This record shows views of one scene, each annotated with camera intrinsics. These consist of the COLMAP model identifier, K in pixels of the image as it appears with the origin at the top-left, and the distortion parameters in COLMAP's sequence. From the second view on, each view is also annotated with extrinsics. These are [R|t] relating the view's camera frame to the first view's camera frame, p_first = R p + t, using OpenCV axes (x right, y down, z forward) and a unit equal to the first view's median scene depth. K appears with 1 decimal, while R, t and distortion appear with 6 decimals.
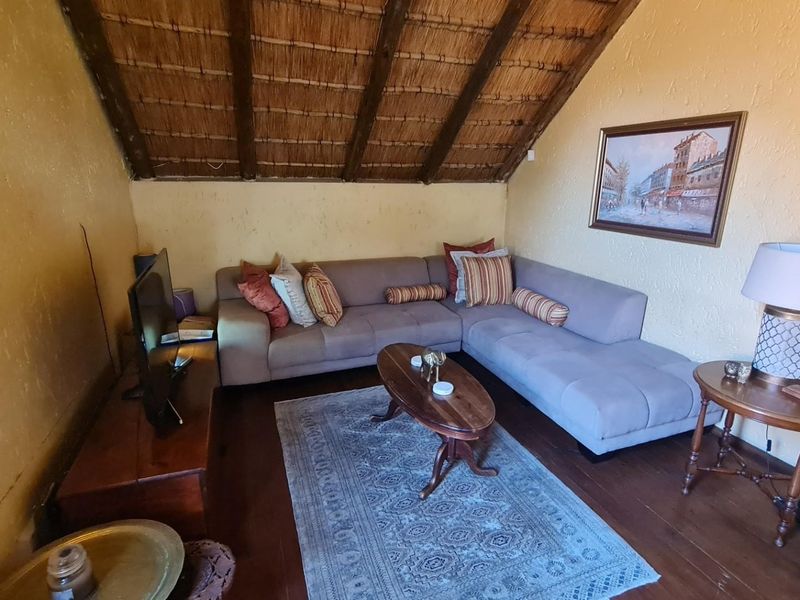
lens RADIAL K [[437.1, 0, 411.5], [0, 437.1, 301.1], [0, 0, 1]] dist [-0.001590, -0.000005]
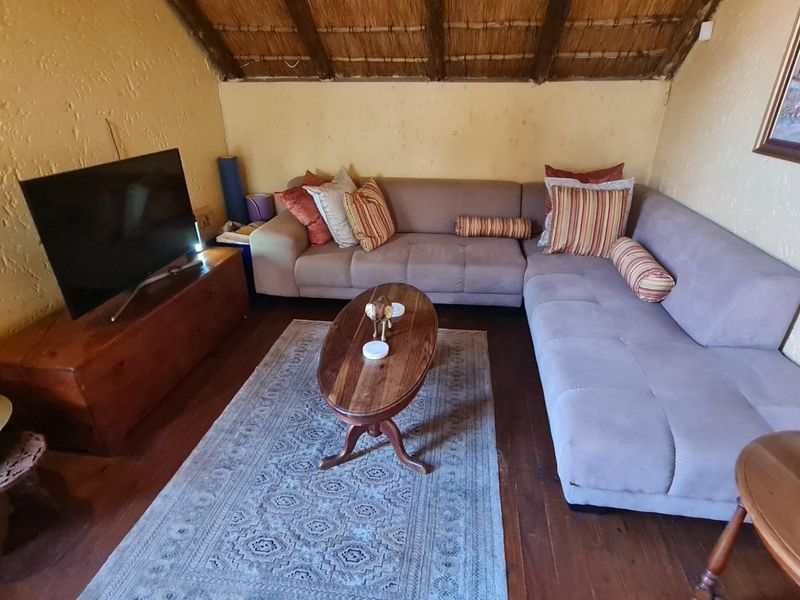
lens RADIAL K [[437.1, 0, 411.5], [0, 437.1, 301.1], [0, 0, 1]] dist [-0.001590, -0.000005]
pose [[0.877509, 0.200002, -0.435863, 0.294879], [-0.121005, 0.971816, 0.202317, -0.033797], [0.464042, -0.124794, 0.876979, 0.229586]]
